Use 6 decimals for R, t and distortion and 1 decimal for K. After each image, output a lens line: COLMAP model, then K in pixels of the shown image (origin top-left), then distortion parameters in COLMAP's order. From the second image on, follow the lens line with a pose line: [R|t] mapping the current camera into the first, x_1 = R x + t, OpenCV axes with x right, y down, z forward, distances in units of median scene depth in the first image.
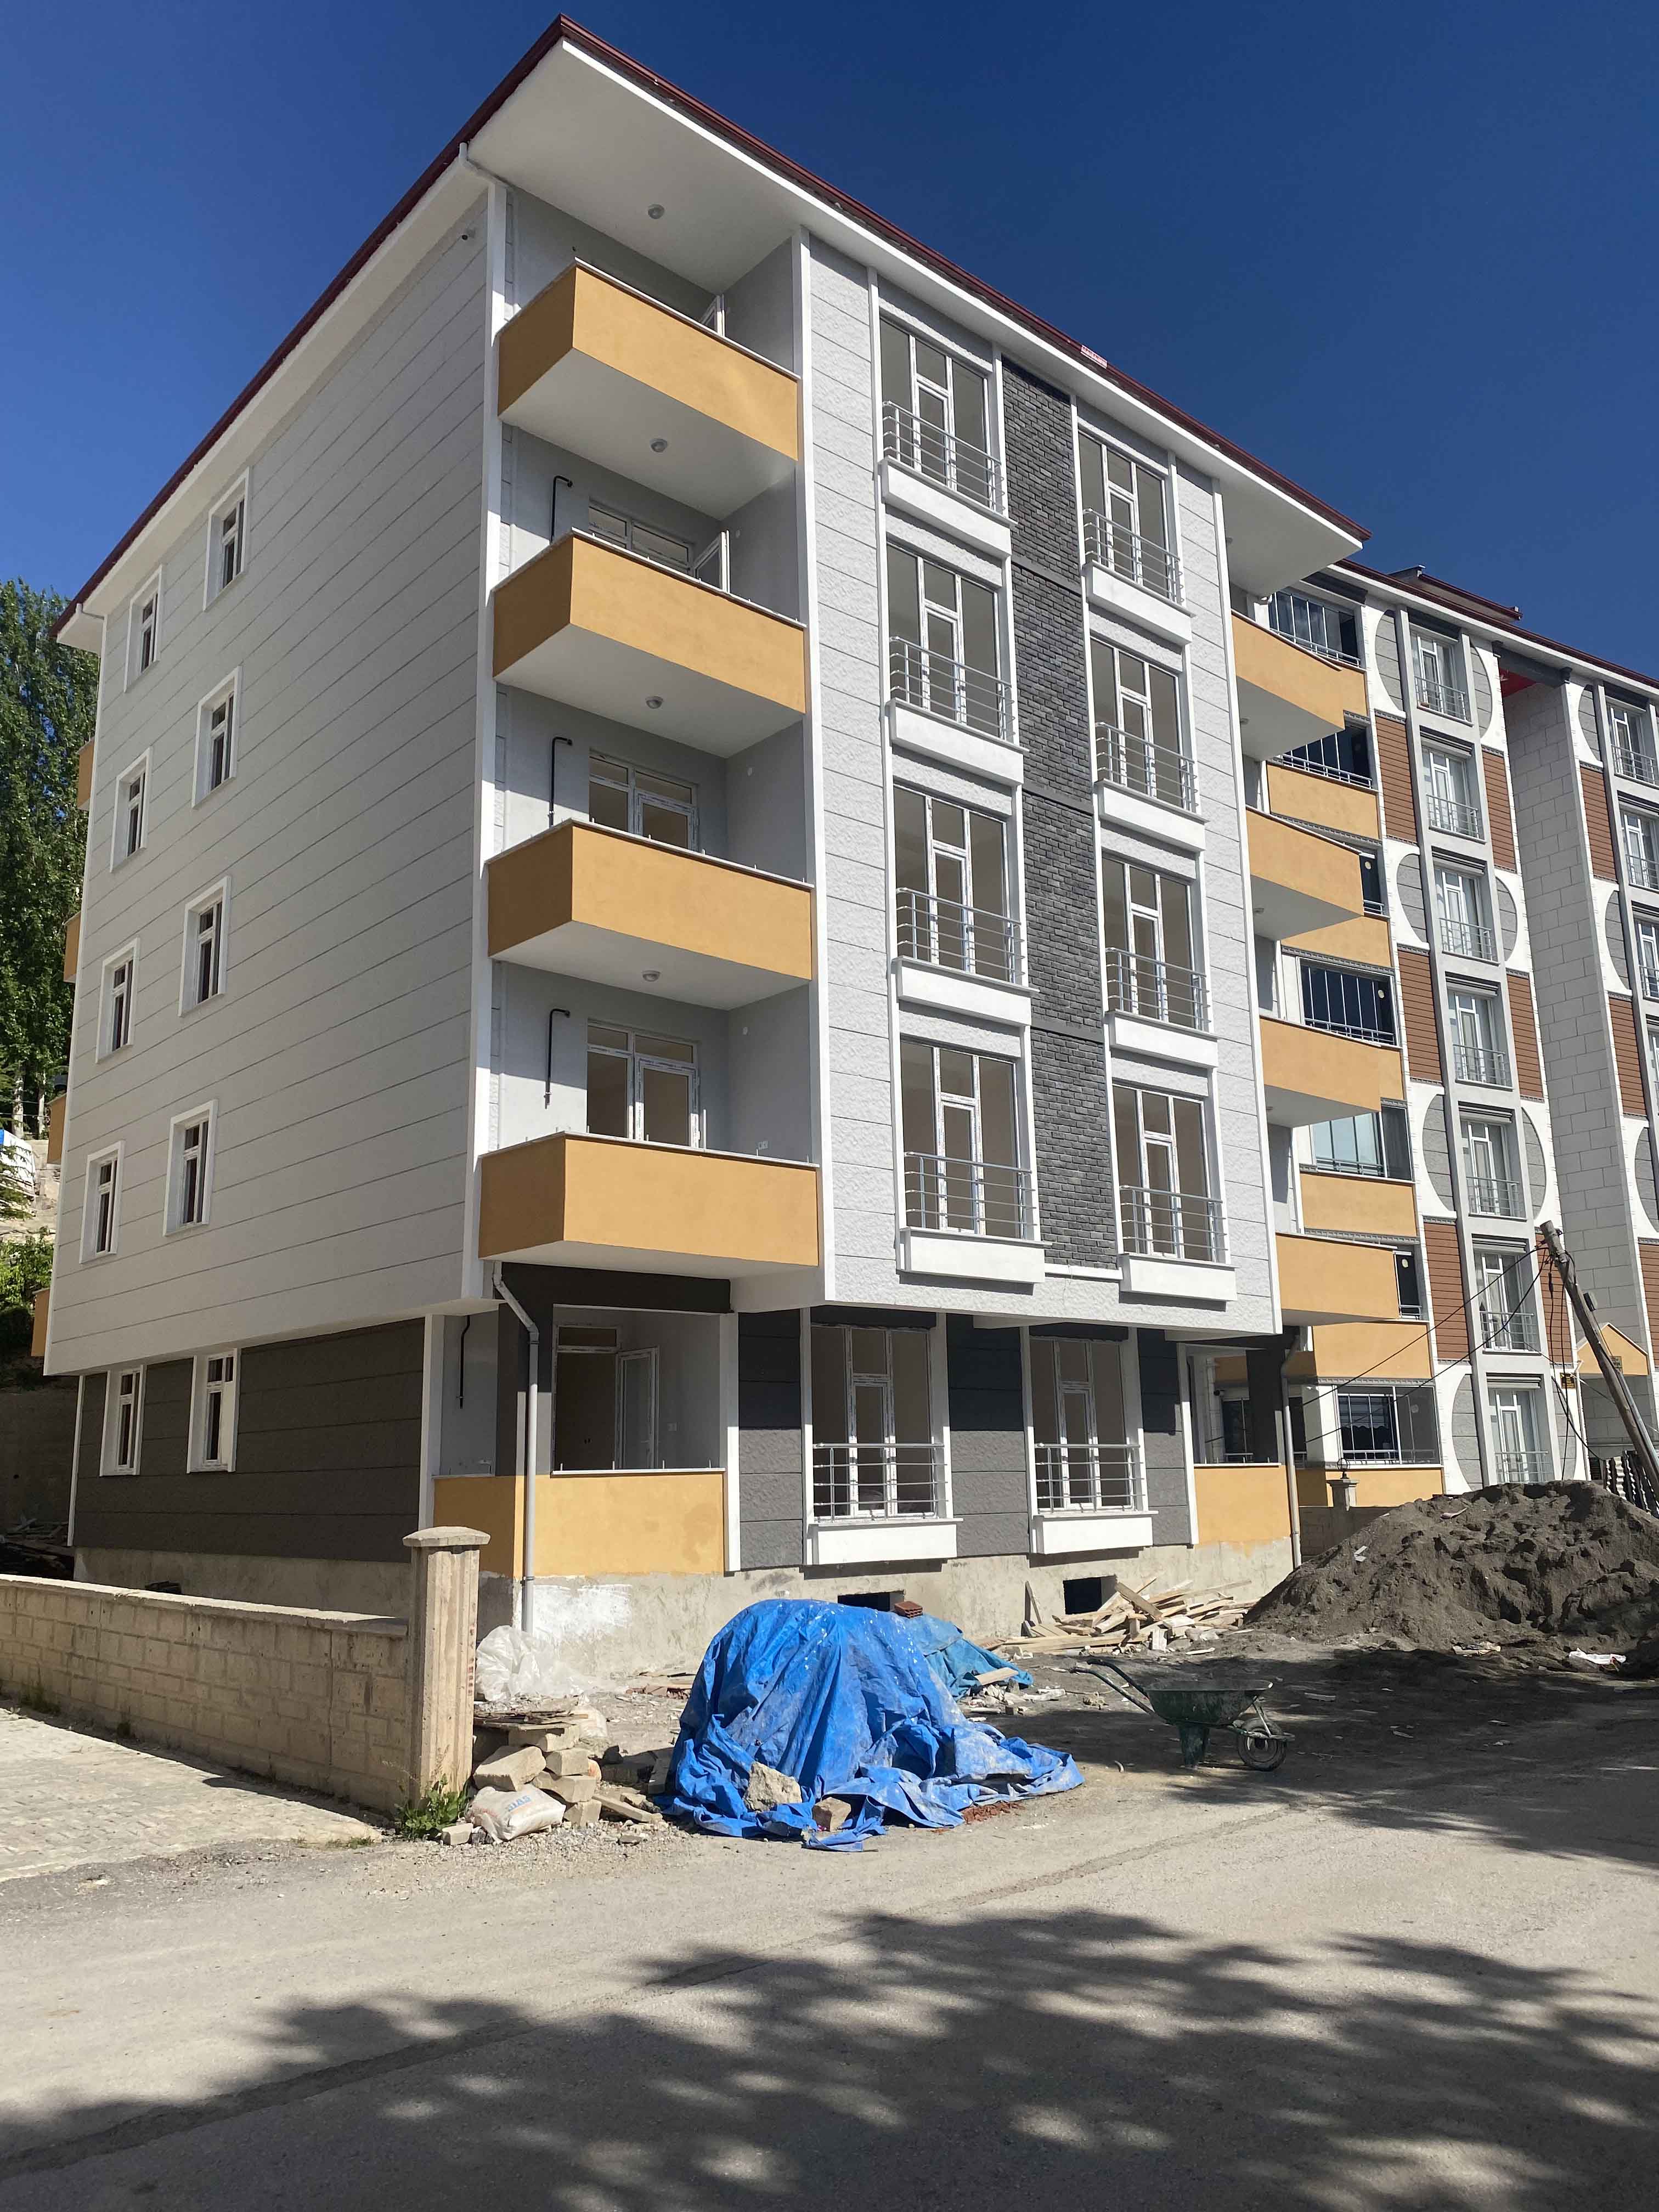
lens RADIAL K [[1668.0, 0, 819.0], [0, 1668.0, 1110.4], [0, 0, 1]] dist [0.163874, -0.446060]
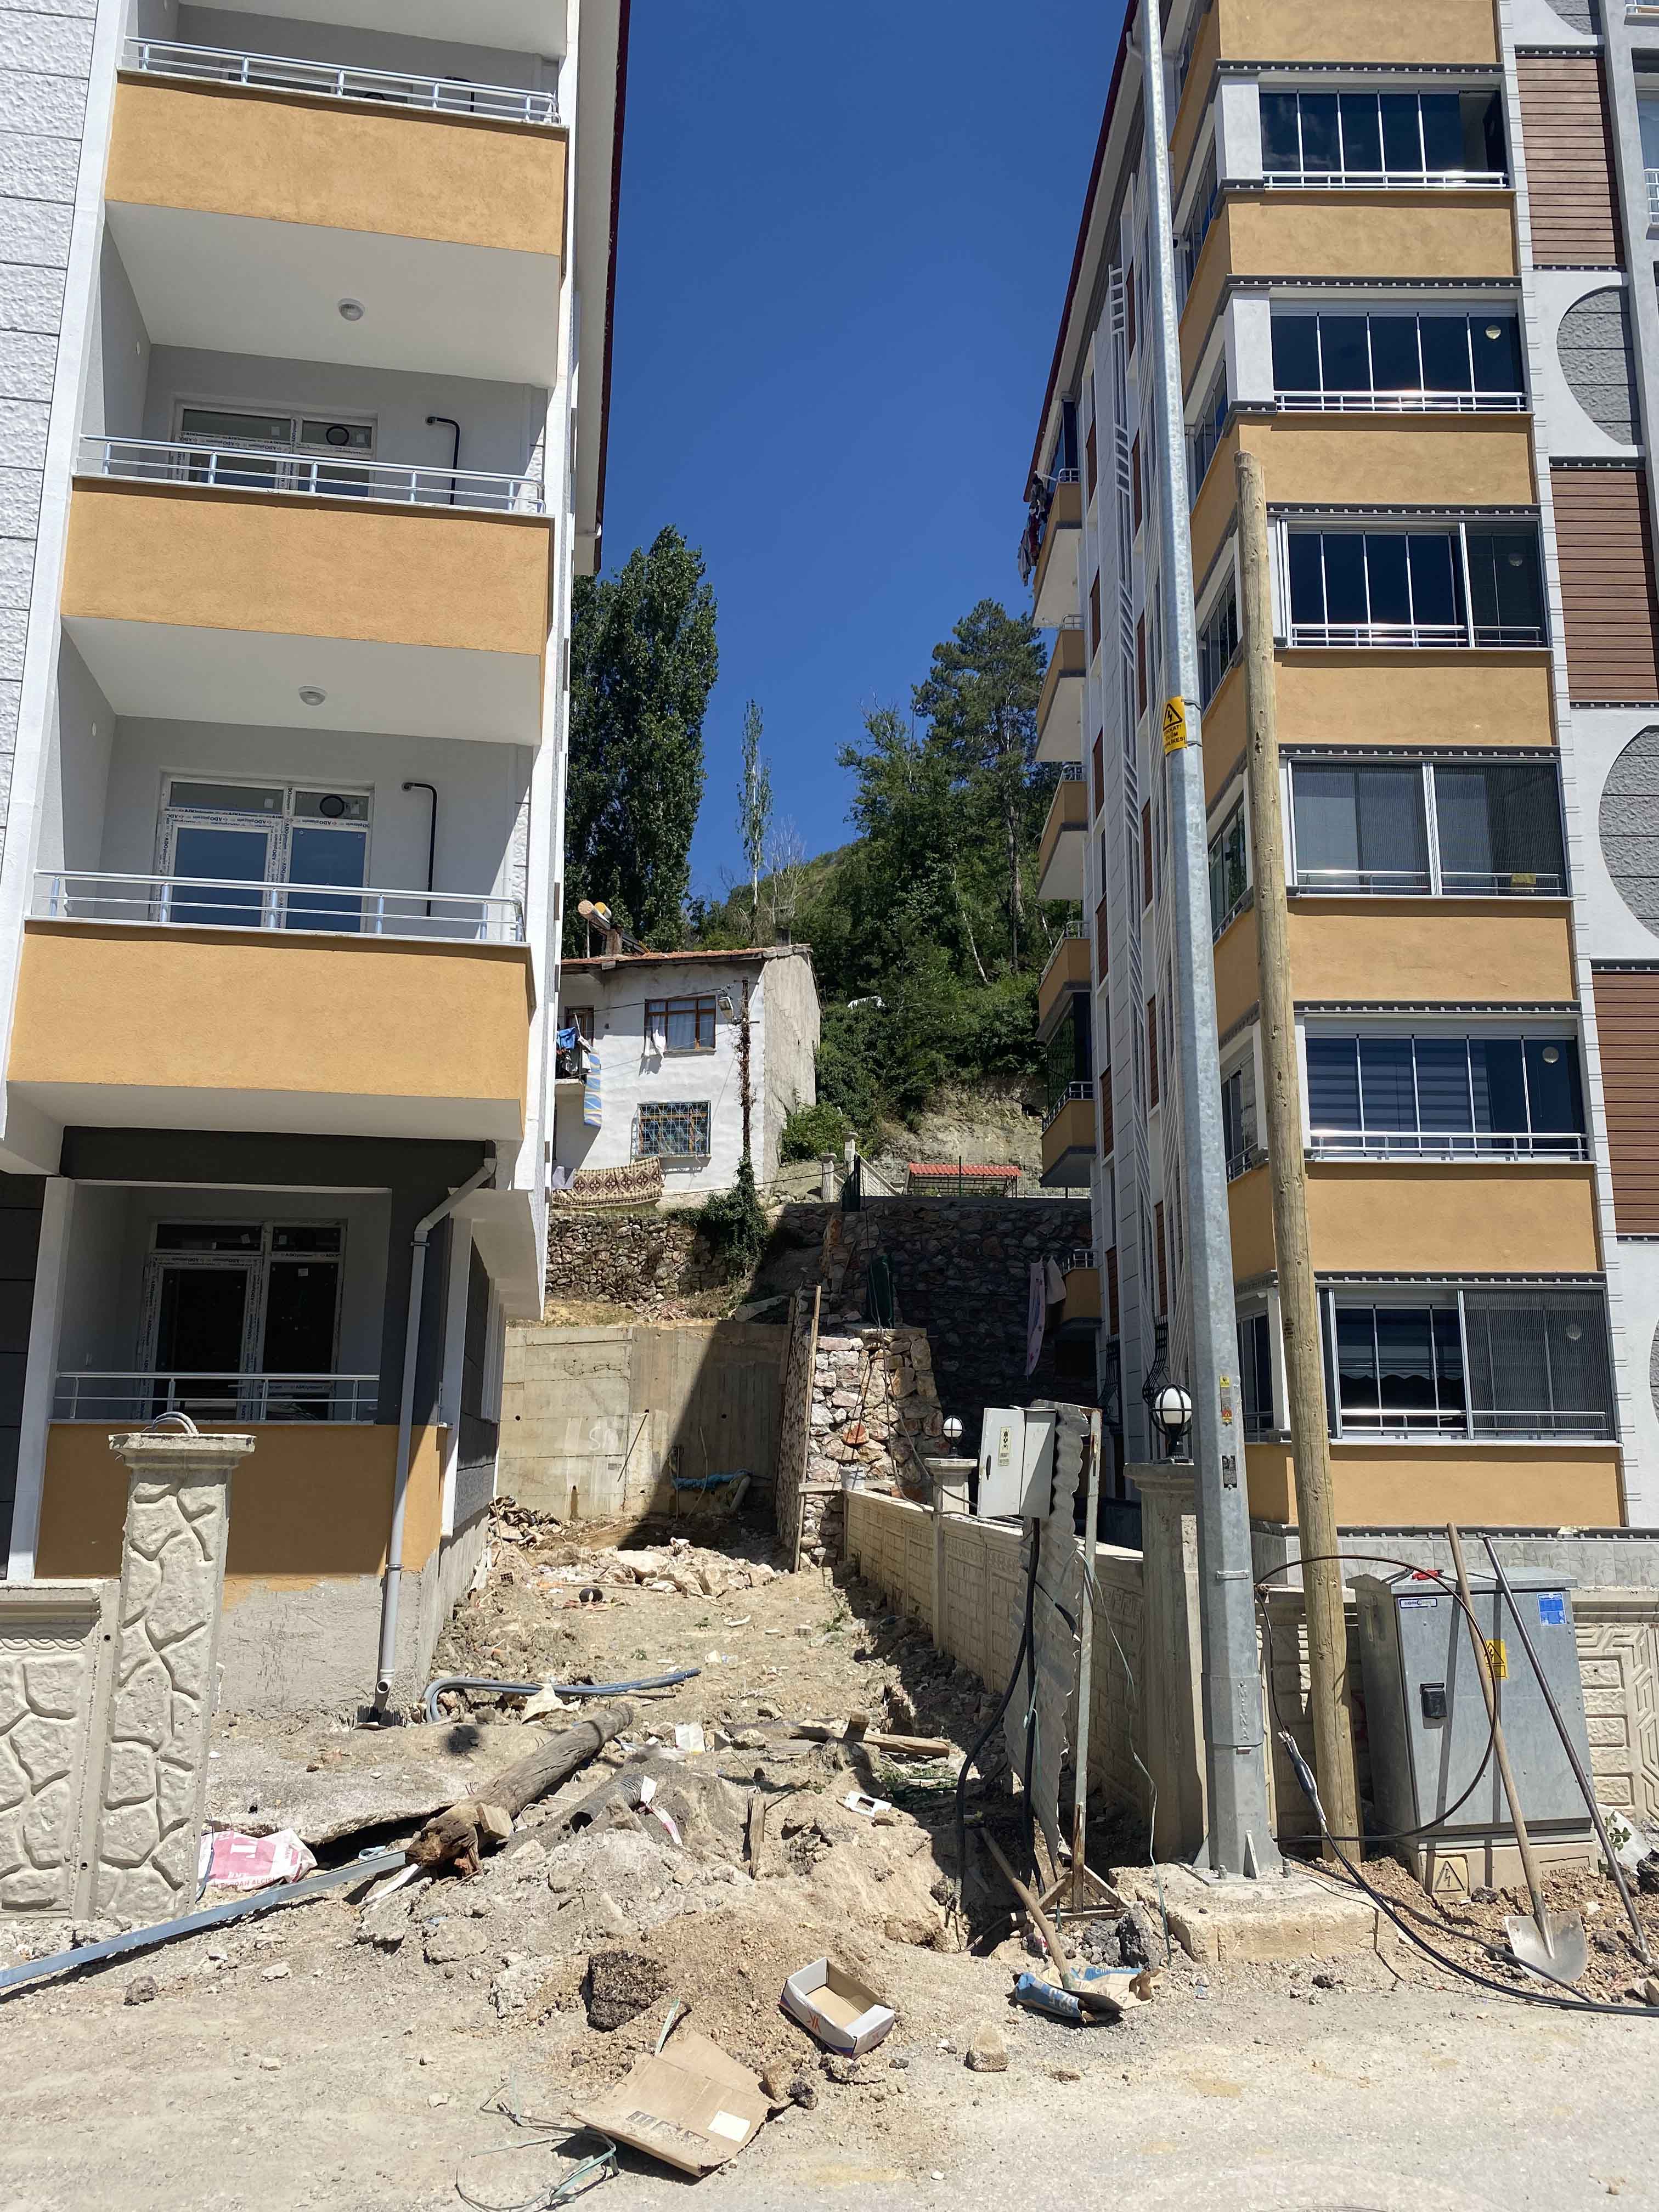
lens RADIAL K [[1718.9, 0, 933.1], [0, 1718.9, 1042.2], [0, 0, 1]] dist [0.177936, -0.210533]
pose [[0.867336, -0.087056, -0.490050, 0.782182], [0.083004, 0.996096, -0.030046, 0.152758], [0.490752, -0.014616, 0.871177, 0.762565]]
